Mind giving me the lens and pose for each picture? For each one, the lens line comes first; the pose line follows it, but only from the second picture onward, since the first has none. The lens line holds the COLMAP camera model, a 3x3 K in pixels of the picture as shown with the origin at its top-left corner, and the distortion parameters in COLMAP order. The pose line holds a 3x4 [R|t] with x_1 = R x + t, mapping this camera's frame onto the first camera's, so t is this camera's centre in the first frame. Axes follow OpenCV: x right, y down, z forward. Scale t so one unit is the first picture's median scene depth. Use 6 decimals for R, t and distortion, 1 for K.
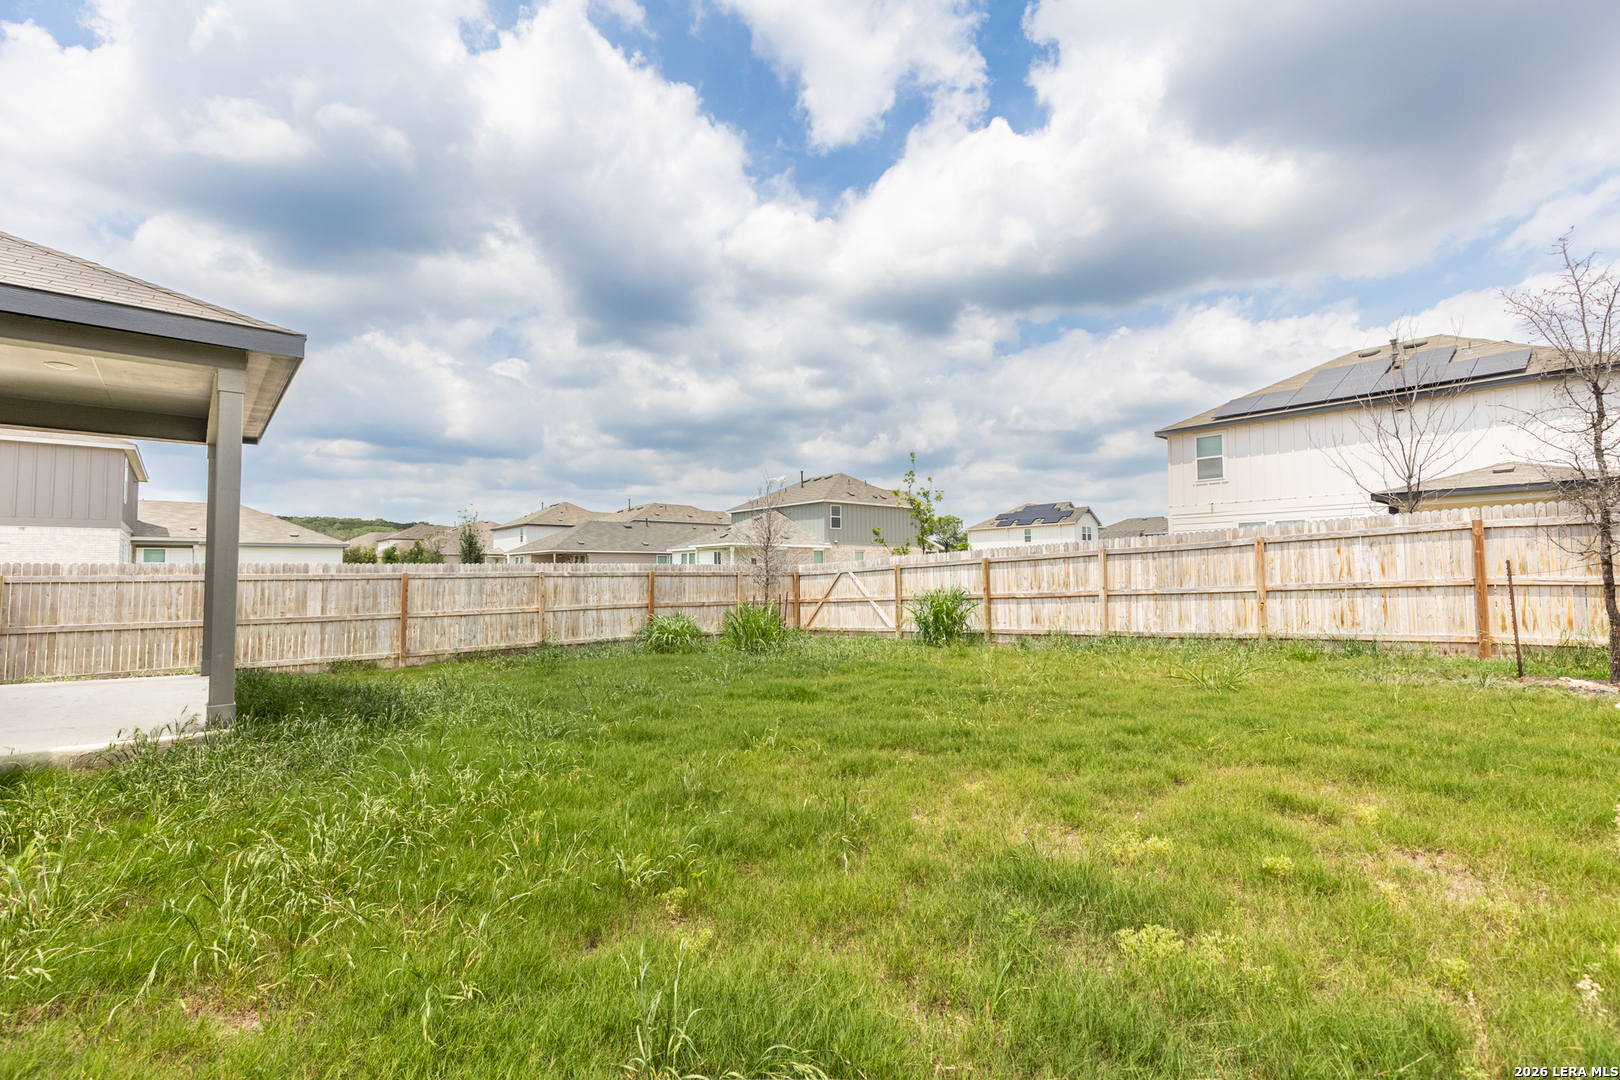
lens RADIAL K [[728.6, 0, 817.1], [0, 728.6, 535.9], [0, 0, 1]] dist [0.007845, -0.000369]
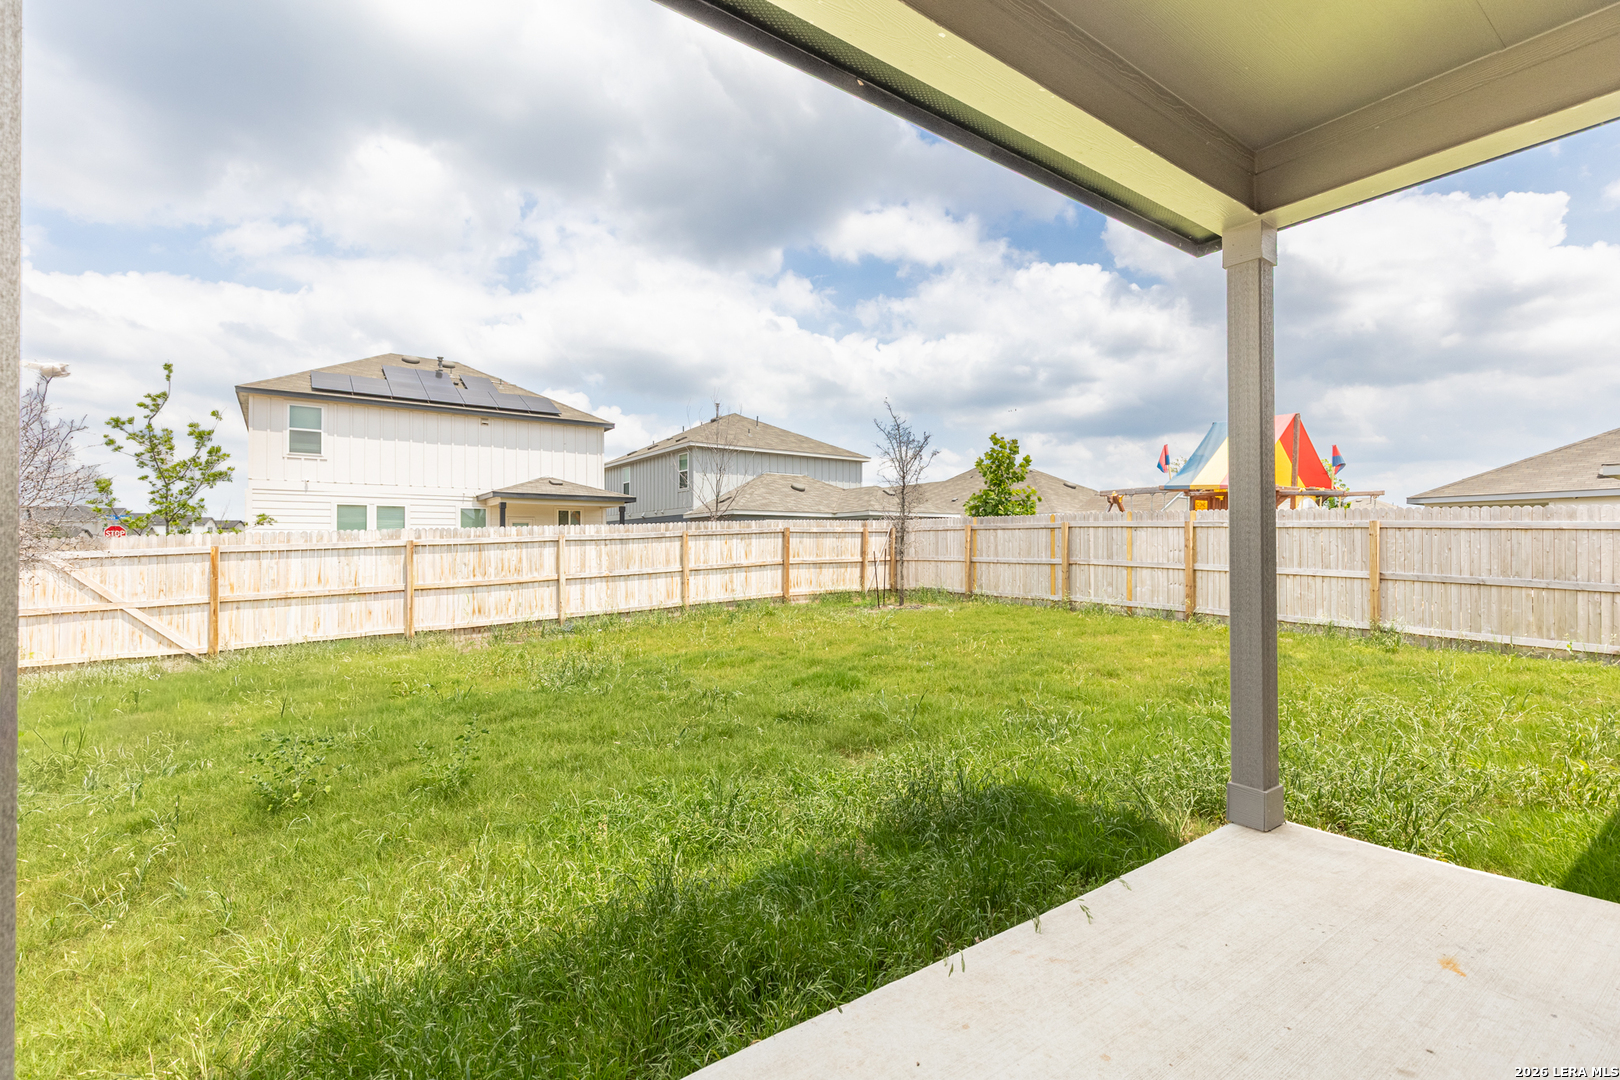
lens RADIAL K [[728.6, 0, 817.1], [0, 728.6, 535.9], [0, 0, 1]] dist [0.007845, -0.000369]
pose [[0.078613, 0.024932, 0.996593, -0.289582], [-0.049840, 0.998535, -0.021049, 0.010870], [-0.995659, -0.048015, 0.079741, 0.263643]]
